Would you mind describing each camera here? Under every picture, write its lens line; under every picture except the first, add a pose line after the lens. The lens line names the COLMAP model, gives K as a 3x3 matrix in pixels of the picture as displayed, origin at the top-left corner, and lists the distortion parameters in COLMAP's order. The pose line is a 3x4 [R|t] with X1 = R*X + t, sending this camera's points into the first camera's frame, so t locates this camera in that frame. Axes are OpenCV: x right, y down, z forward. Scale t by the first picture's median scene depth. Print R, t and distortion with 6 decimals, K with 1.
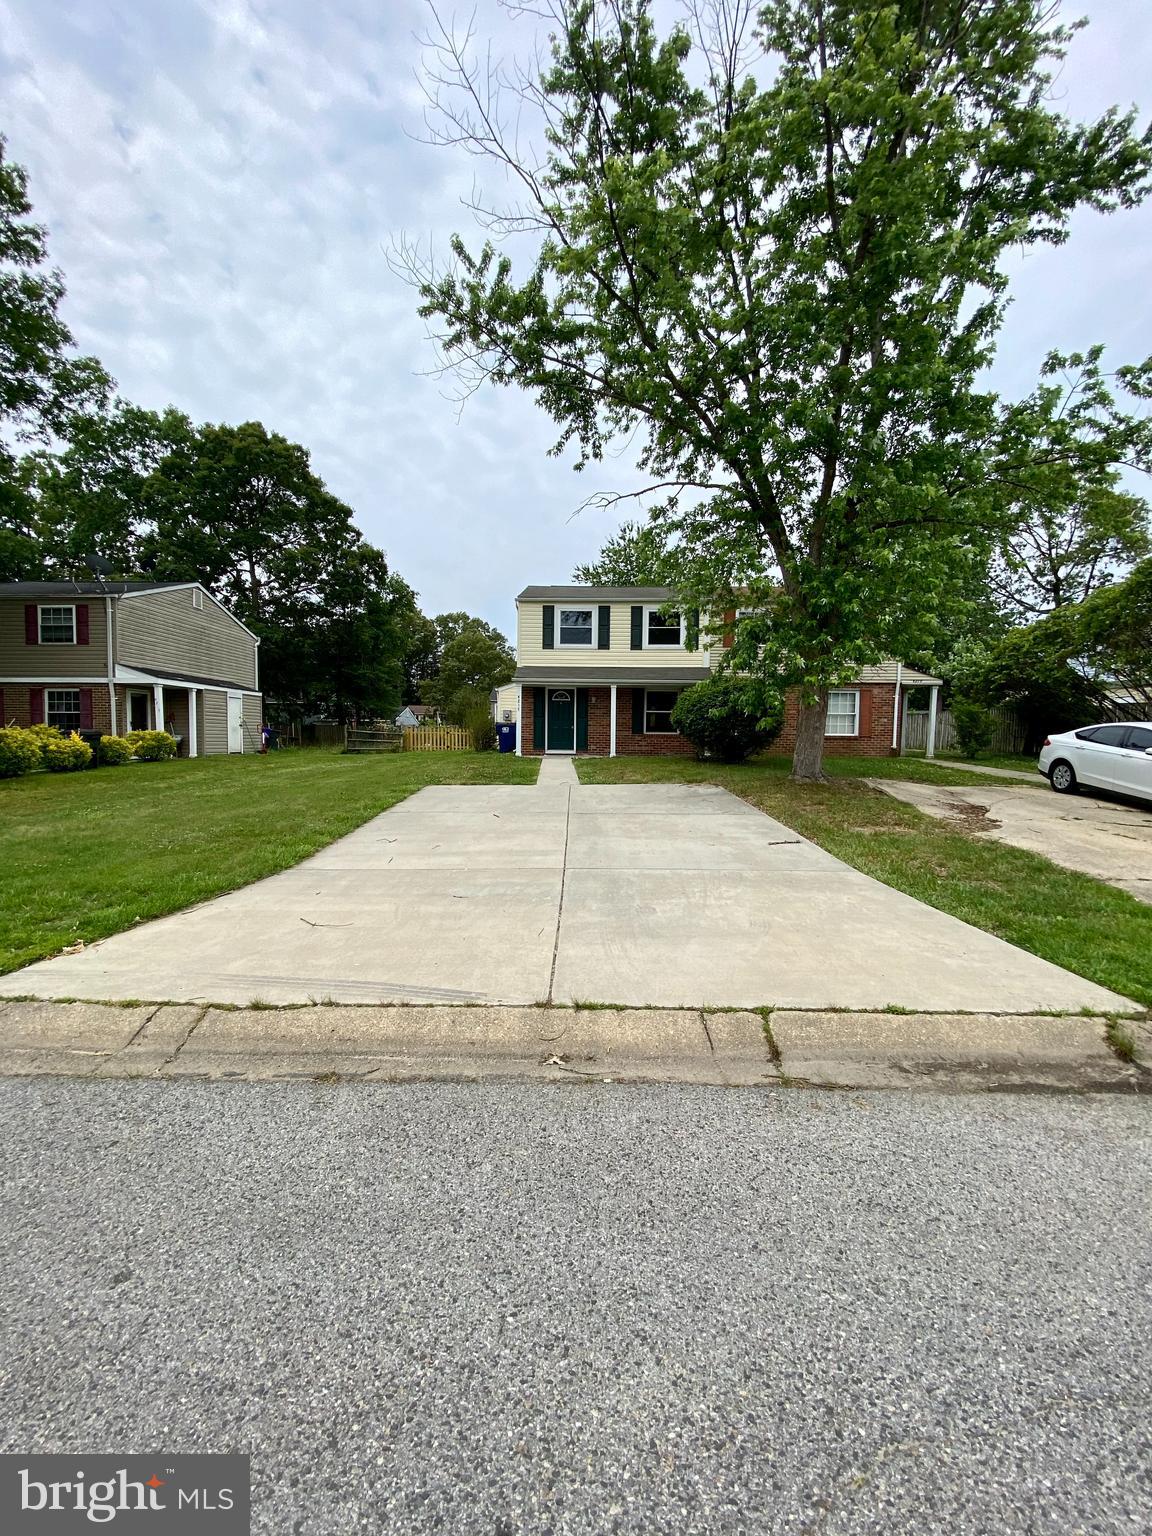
lens RADIAL K [[624.6, 0, 576.0], [0, 624.6, 768.0], [0, 0, 1]] dist [0.031723, -0.025924]
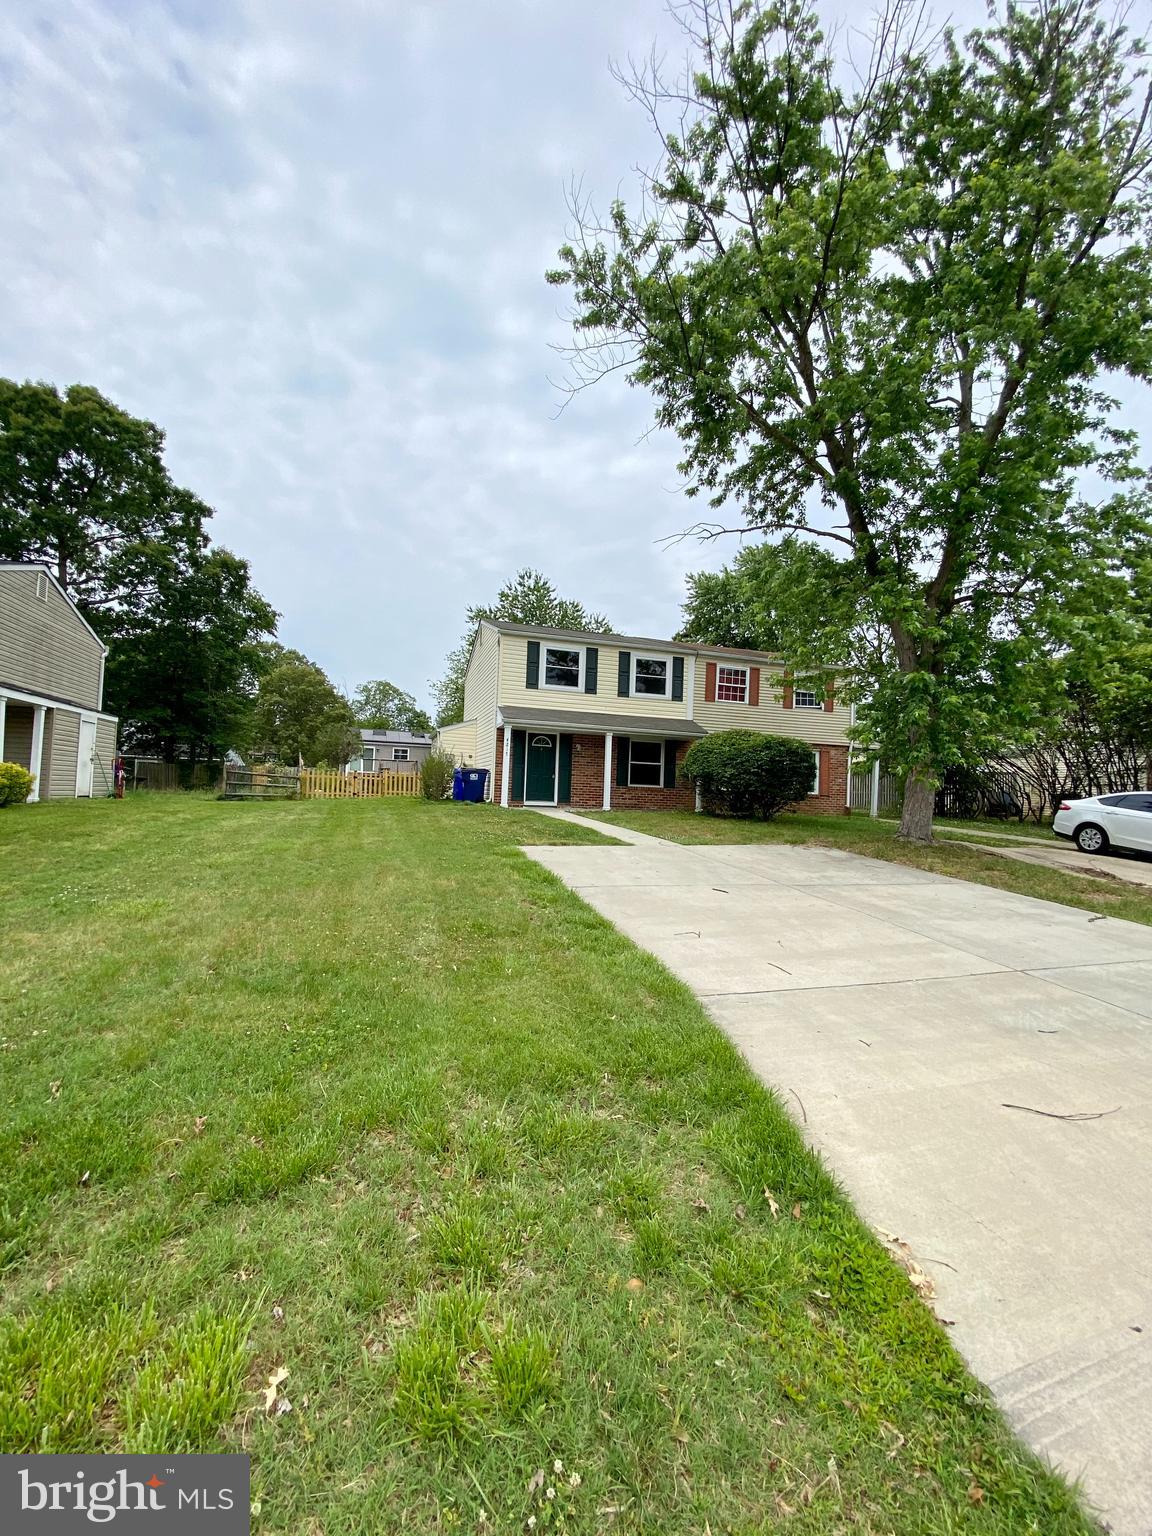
lens RADIAL K [[624.1, 0, 585.3], [0, 624.1, 771.8], [0, 0, 1]] dist [0.024706, -0.022664]
pose [[0.950203, 0.035976, 0.309547, -0.245249], [-0.013171, 0.997063, -0.075450, -0.005042], [-0.311352, 0.067615, 0.947886, 0.134847]]
